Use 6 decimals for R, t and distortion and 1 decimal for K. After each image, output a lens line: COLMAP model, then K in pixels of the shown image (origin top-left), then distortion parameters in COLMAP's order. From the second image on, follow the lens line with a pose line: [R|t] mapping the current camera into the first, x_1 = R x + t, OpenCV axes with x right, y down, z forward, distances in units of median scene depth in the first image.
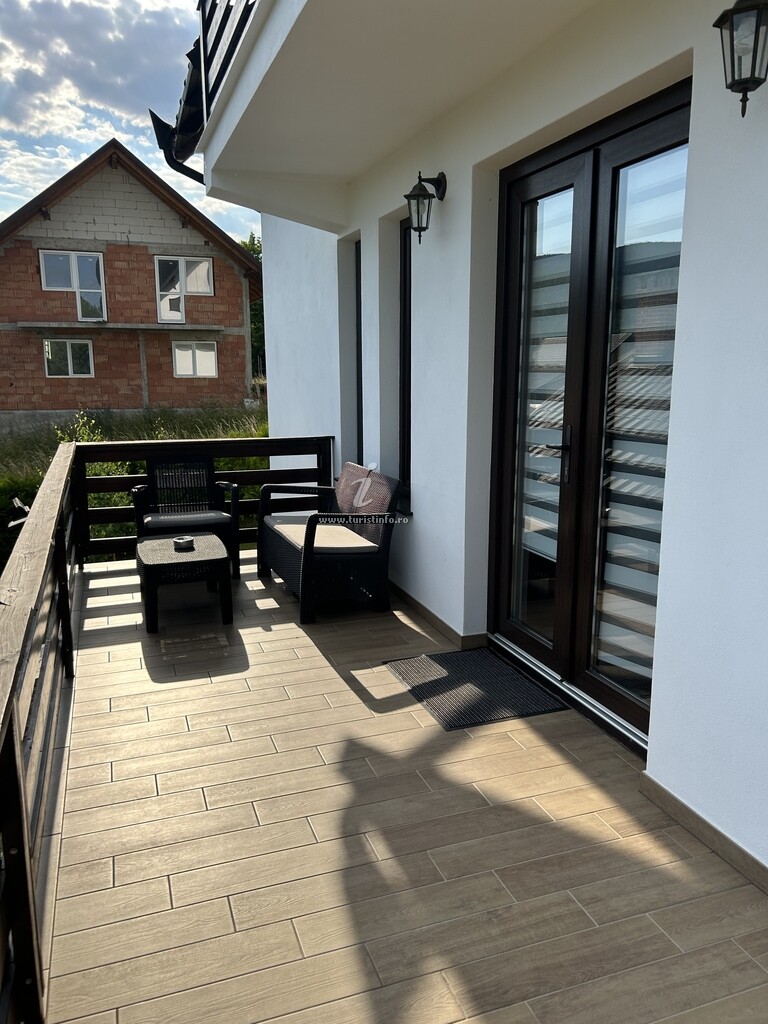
lens RADIAL K [[774.5, 0, 382.6], [0, 774.5, 512.5], [0, 0, 1]] dist [0.035355, -0.006607]
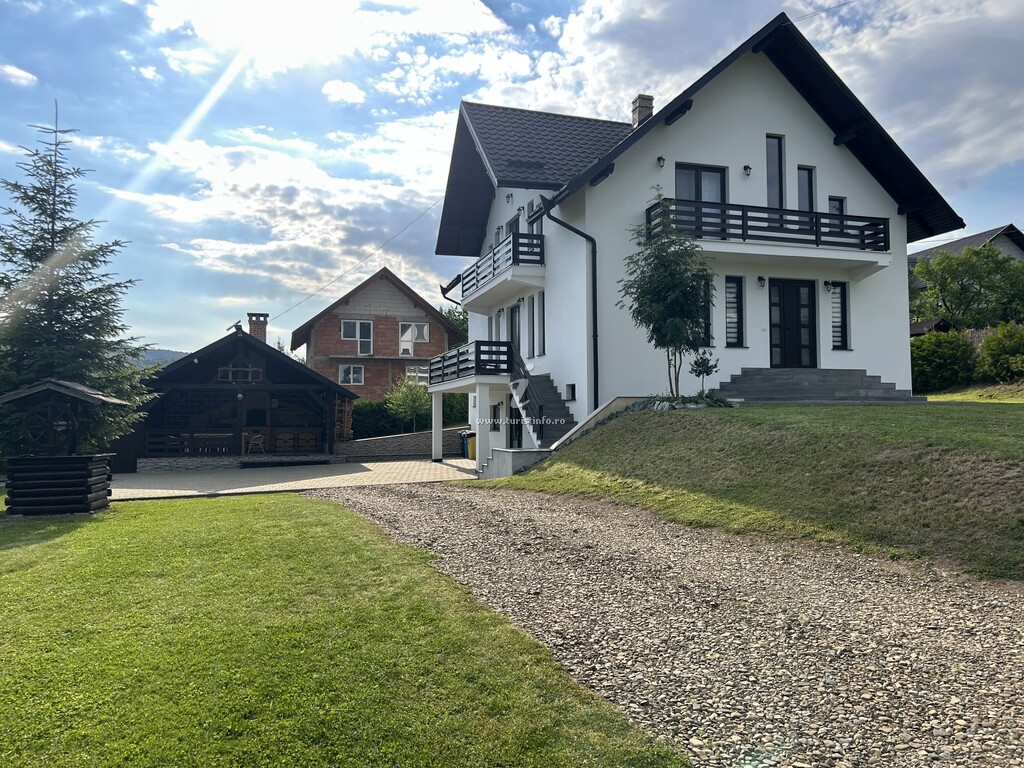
lens RADIAL K [[774.5, 0, 512.6], [0, 774.5, 383.5], [0, 0, 1]] dist [0.035355, -0.006607]
pose [[0.998870, -0.001164, -0.047502, 0.070696], [-0.010154, 0.971382, -0.237305, 0.260558], [0.046419, 0.237519, 0.970273, -0.780575]]
